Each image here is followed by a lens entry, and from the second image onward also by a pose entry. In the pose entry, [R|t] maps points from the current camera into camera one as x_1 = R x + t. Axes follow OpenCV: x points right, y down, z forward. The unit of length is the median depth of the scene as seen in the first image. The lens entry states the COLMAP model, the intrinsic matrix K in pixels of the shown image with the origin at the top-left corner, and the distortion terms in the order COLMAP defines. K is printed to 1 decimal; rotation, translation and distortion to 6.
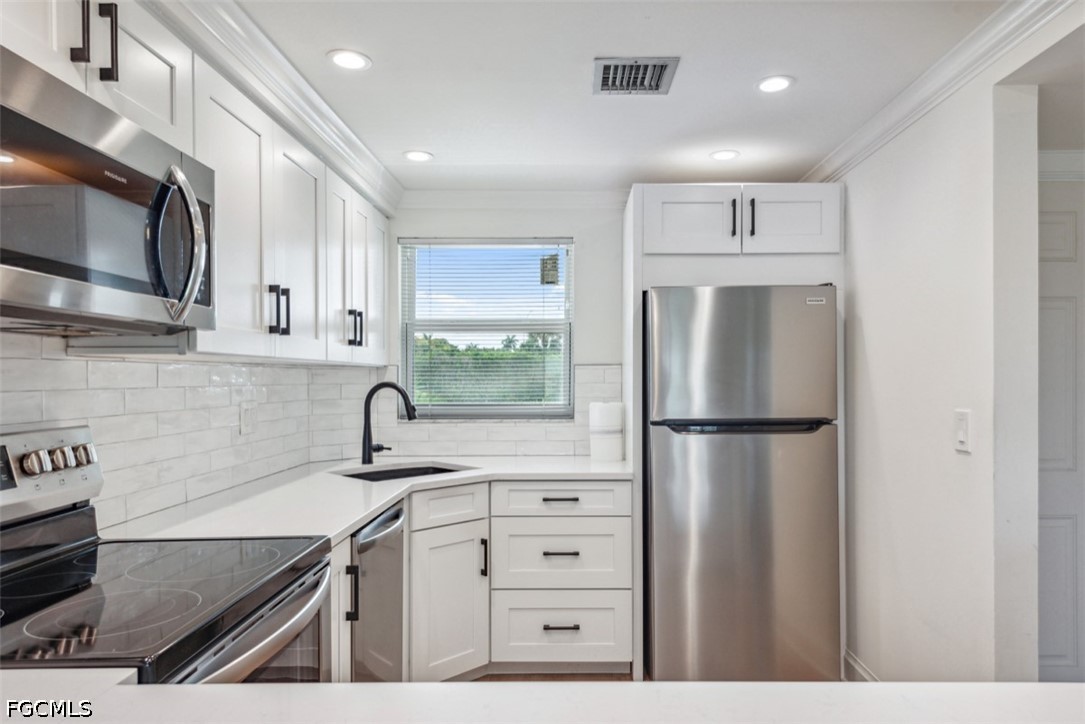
lens RADIAL K [[698.9, 0, 563.2], [0, 698.9, 378.8], [0, 0, 1]] dist [0.003691, 0.000775]
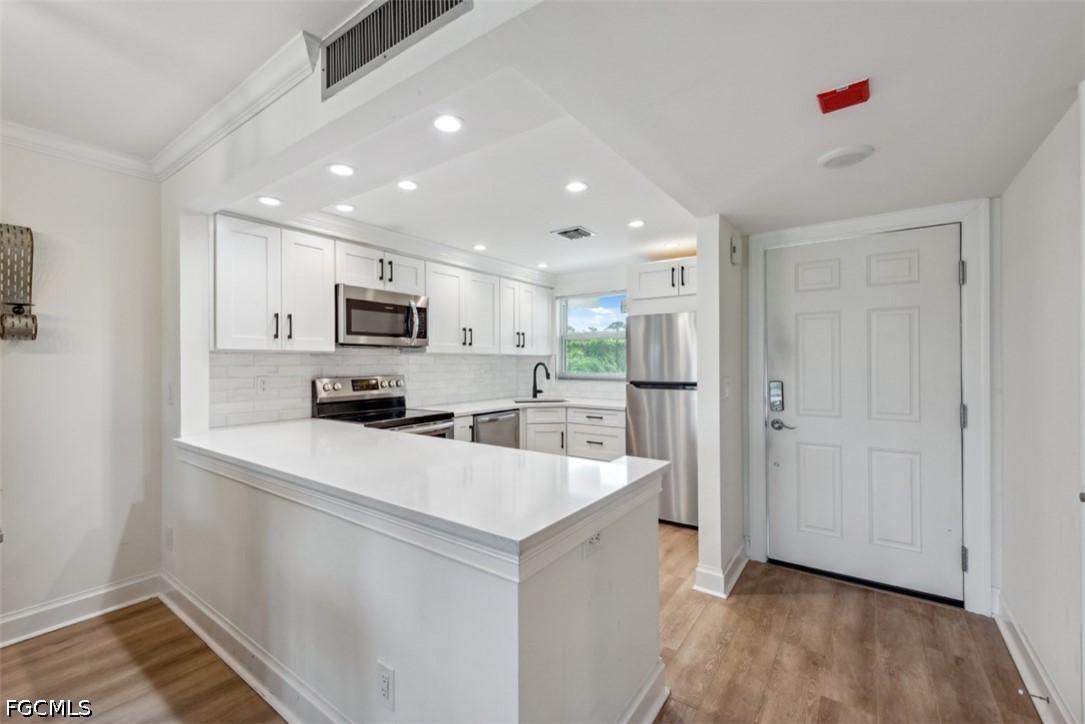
lens RADIAL K [[458.1, 0, 530.8], [0, 458.1, 360.8], [0, 0, 1]] dist [0.000318, -0.000186]
pose [[0.796481, -0.000432, -0.604664, 0.681653], [-0.000031, 1.000000, -0.000756, 0.000024], [0.604664, 0.000621, 0.796481, -0.234802]]
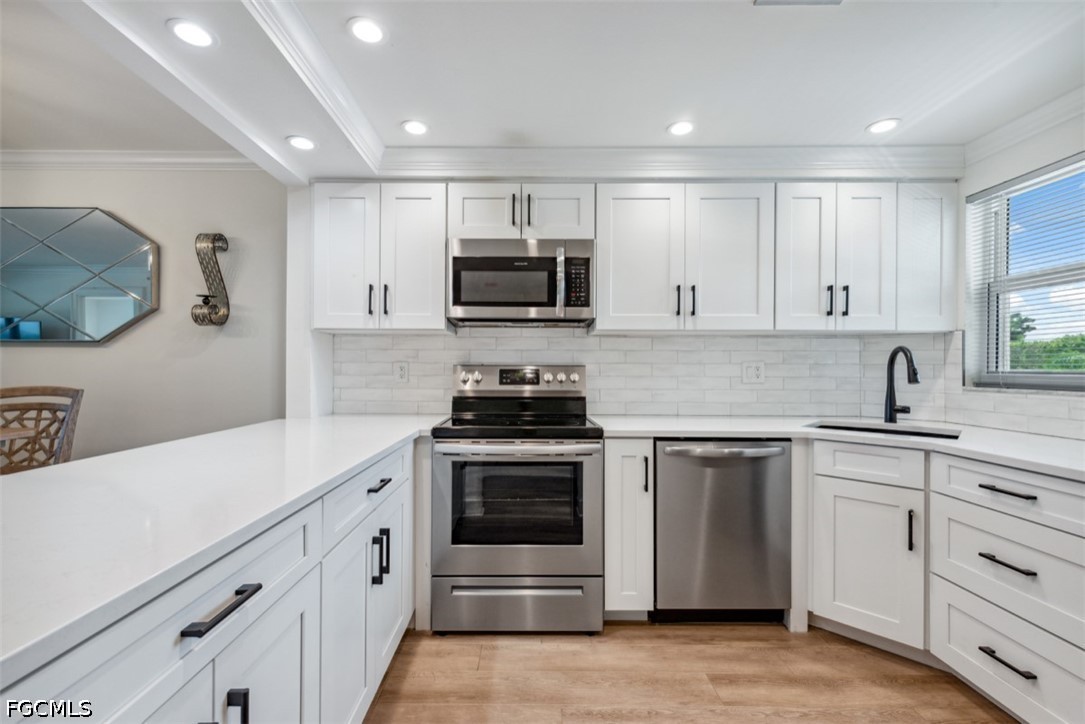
lens RADIAL K [[474.9, 0, 522.2], [0, 474.9, 364.9], [0, 0, 1]] dist [0.010049, -0.000539]
pose [[-0.019293, -0.000811, -0.999814, 0.514698], [-0.006961, 0.999976, -0.000676, 0.039637], [0.999790, 0.006947, -0.019298, 0.482150]]
